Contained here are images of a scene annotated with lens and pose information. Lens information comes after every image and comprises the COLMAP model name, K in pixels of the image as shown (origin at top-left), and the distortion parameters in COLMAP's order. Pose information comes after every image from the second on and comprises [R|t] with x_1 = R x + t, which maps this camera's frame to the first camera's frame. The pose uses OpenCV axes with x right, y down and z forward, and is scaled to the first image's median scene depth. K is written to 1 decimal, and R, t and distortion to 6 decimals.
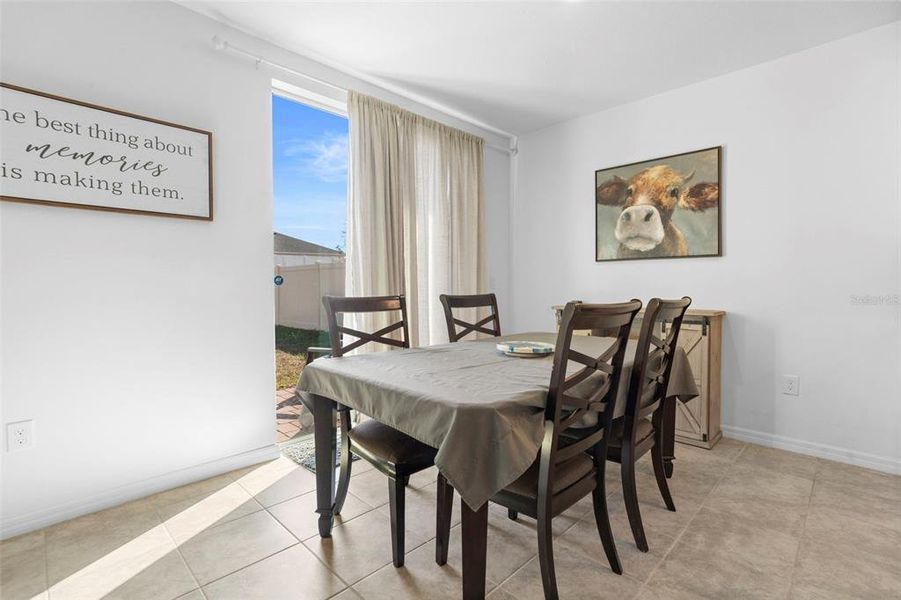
lens RADIAL K [[422.2, 0, 454.2], [0, 422.2, 295.2], [0, 0, 1]] dist [-0.013607, 0.006552]
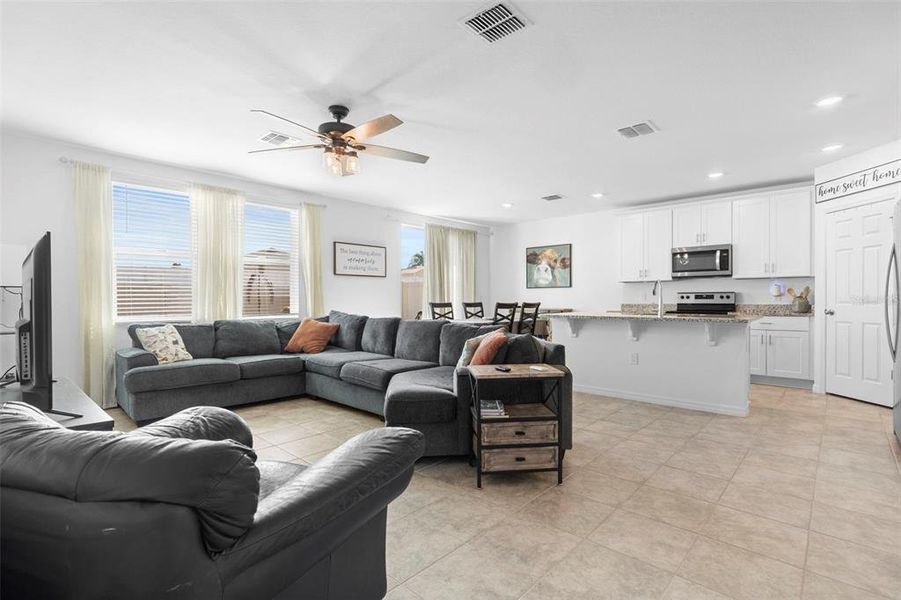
lens RADIAL K [[422.2, 0, 458.2], [0, 422.2, 309.3], [0, 0, 1]] dist [-0.013607, 0.006552]
pose [[0.999451, -0.002465, 0.033053, -0.121396], [0.002324, 0.999988, 0.004310, 0.026287], [-0.033063, -0.004231, 0.999444, -1.421837]]
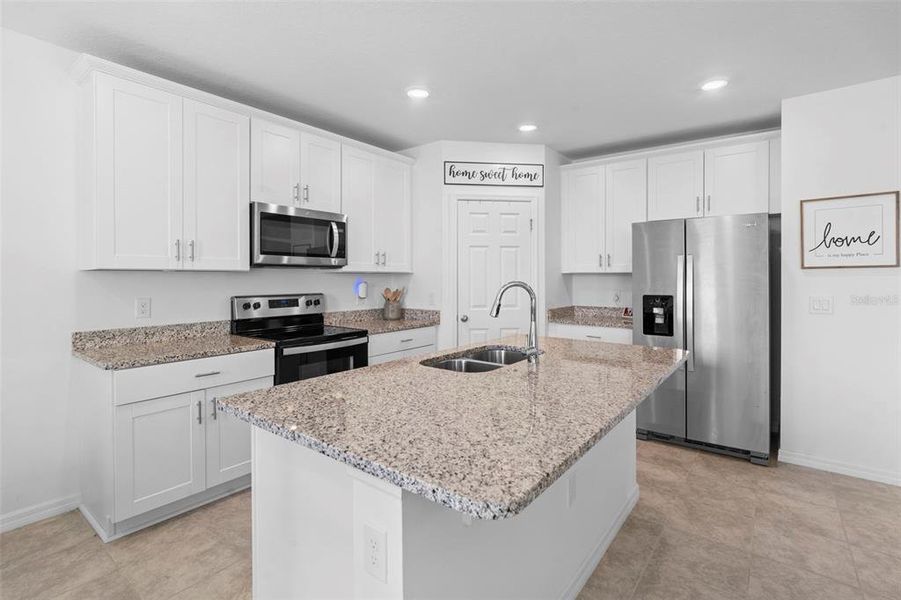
lens RADIAL K [[422.2, 0, 454.9], [0, 422.2, 282.4], [0, 0, 1]] dist [-0.013607, 0.006552]
pose [[-0.111876, -0.010220, 0.993670, -0.003446], [0.018095, 0.999760, 0.012320, -0.075553], [-0.993557, 0.019359, -0.111664, 0.153364]]
